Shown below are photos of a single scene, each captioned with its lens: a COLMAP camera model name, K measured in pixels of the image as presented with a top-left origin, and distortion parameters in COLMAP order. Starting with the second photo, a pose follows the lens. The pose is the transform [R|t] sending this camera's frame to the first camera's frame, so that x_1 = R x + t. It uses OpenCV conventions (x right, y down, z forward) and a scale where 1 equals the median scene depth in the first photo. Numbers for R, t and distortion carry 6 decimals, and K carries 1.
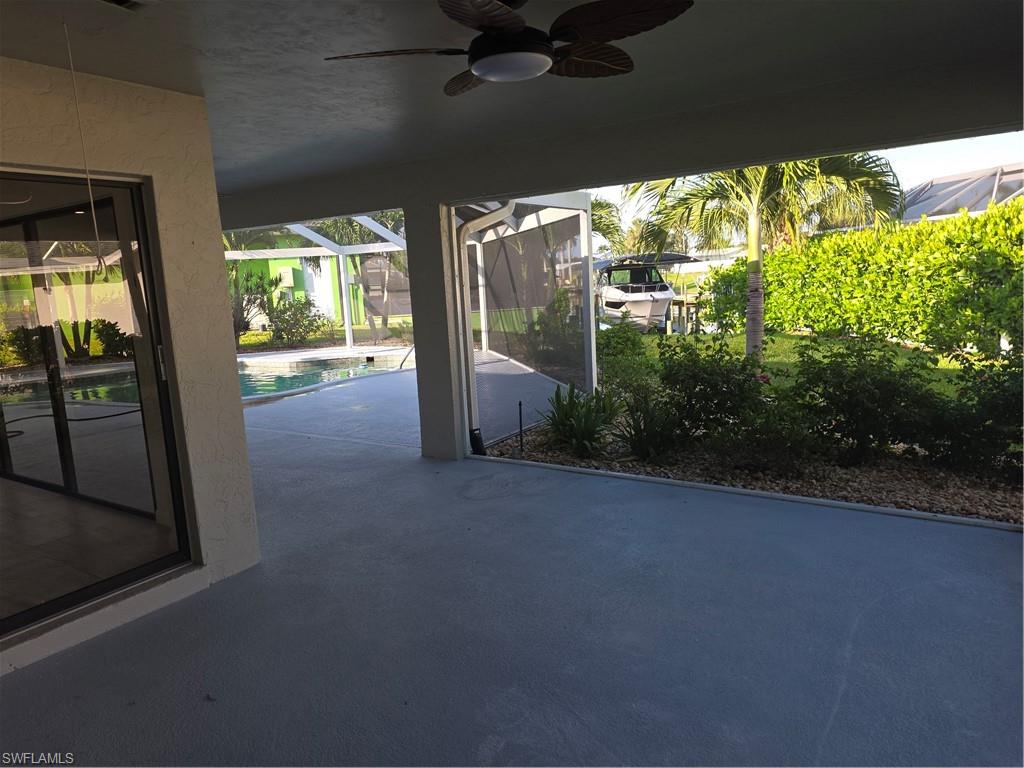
lens RADIAL K [[679.3, 0, 503.6], [0, 679.3, 389.7], [0, 0, 1]] dist [0.063061, -0.006129]
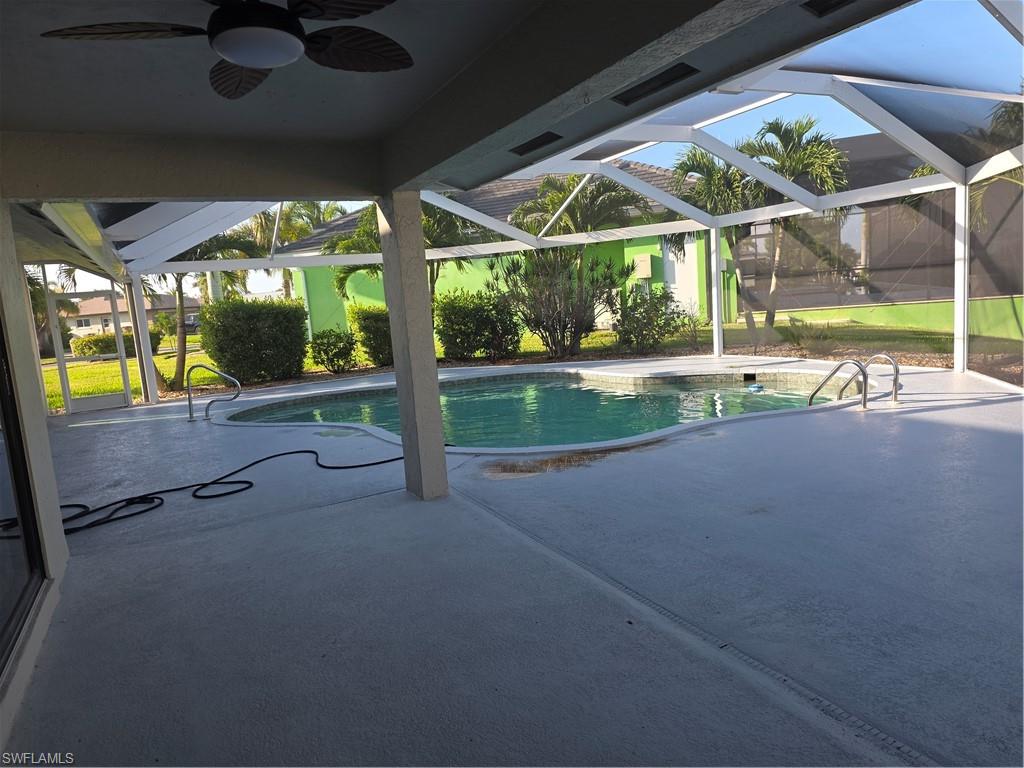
lens RADIAL K [[679.3, 0, 500.8], [0, 679.3, 381.5], [0, 0, 1]] dist [0.063061, -0.006129]
pose [[0.867726, 0.045304, -0.494974, -0.064455], [-0.046598, 0.998866, 0.009735, -0.030916], [0.494854, 0.014618, 0.868853, 0.250999]]
